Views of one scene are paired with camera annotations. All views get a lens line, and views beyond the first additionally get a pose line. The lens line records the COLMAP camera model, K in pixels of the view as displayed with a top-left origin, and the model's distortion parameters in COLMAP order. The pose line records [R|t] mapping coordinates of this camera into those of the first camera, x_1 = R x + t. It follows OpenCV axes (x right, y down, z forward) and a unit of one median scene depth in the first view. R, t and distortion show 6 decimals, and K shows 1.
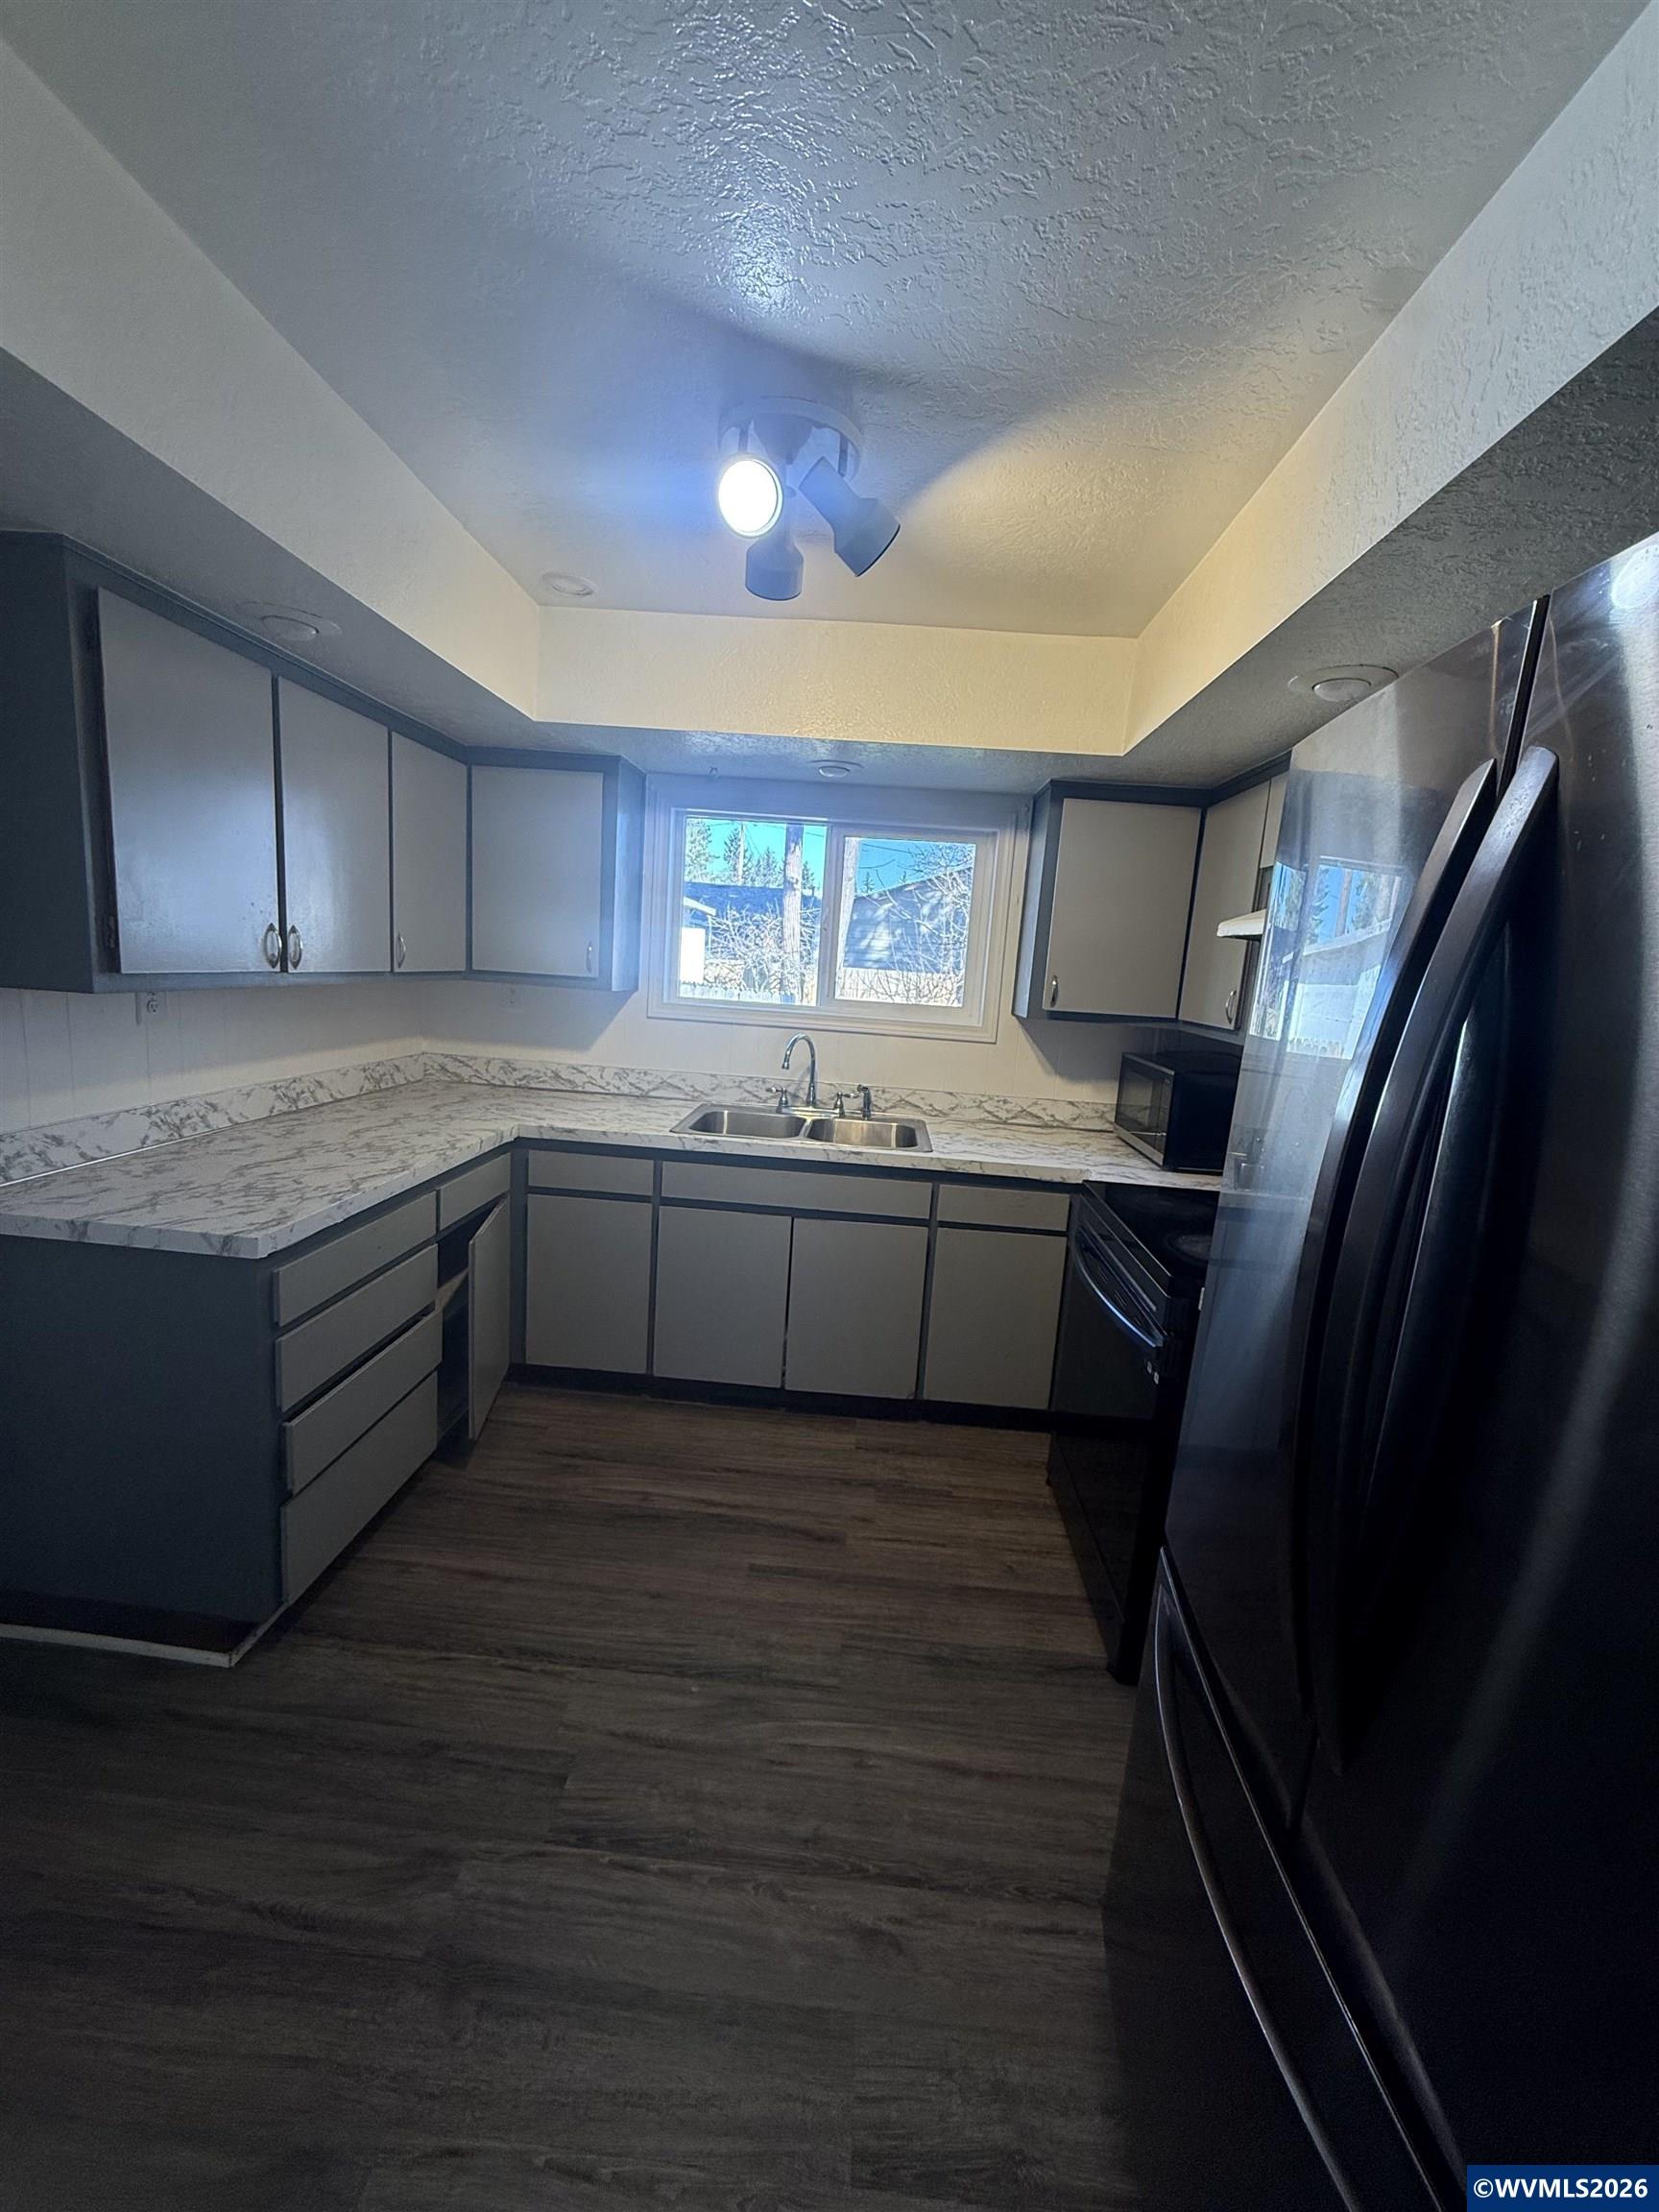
lens RADIAL K [[876.0, 0, 829.5], [0, 876.0, 1106.0], [0, 0, 1]] dist [0.001755, -0.000699]
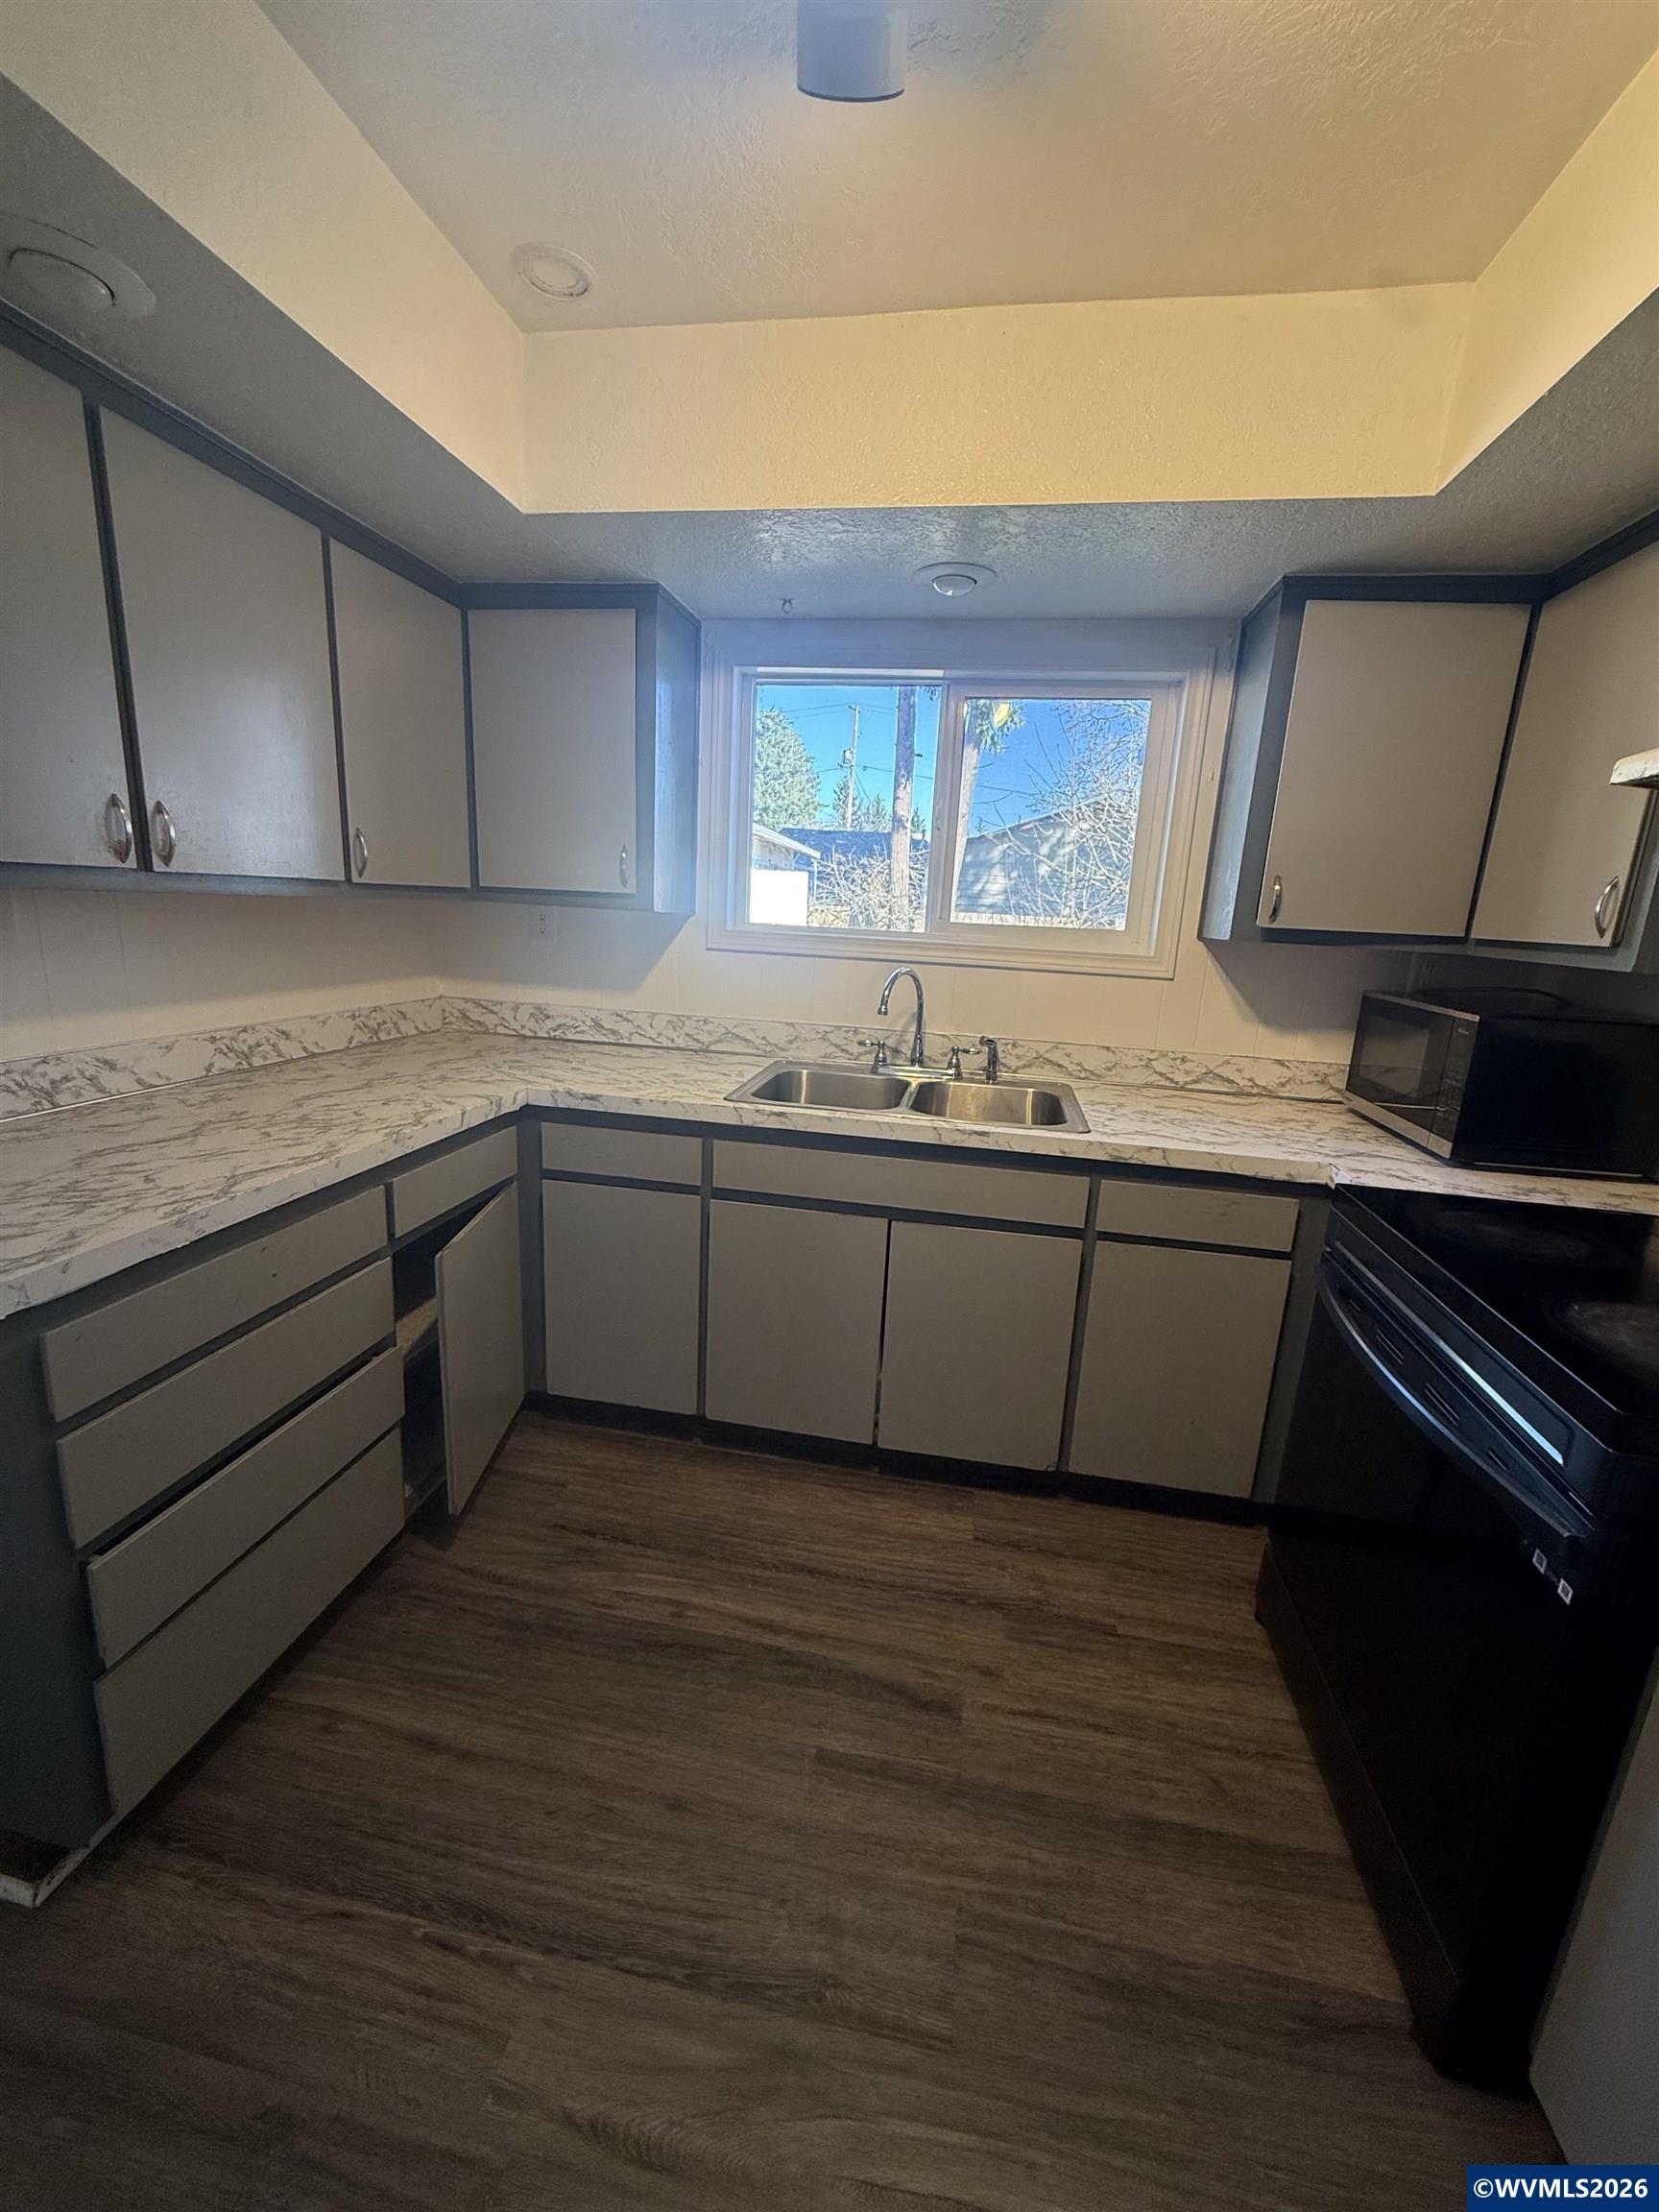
lens RADIAL K [[876.0, 0, 829.5], [0, 876.0, 1106.0], [0, 0, 1]] dist [0.001755, -0.000699]
pose [[0.992403, 0.010739, -0.122557, -0.003673], [-0.004122, 0.998526, 0.054118, -0.005646], [0.122958, -0.053202, 0.990985, 0.283213]]
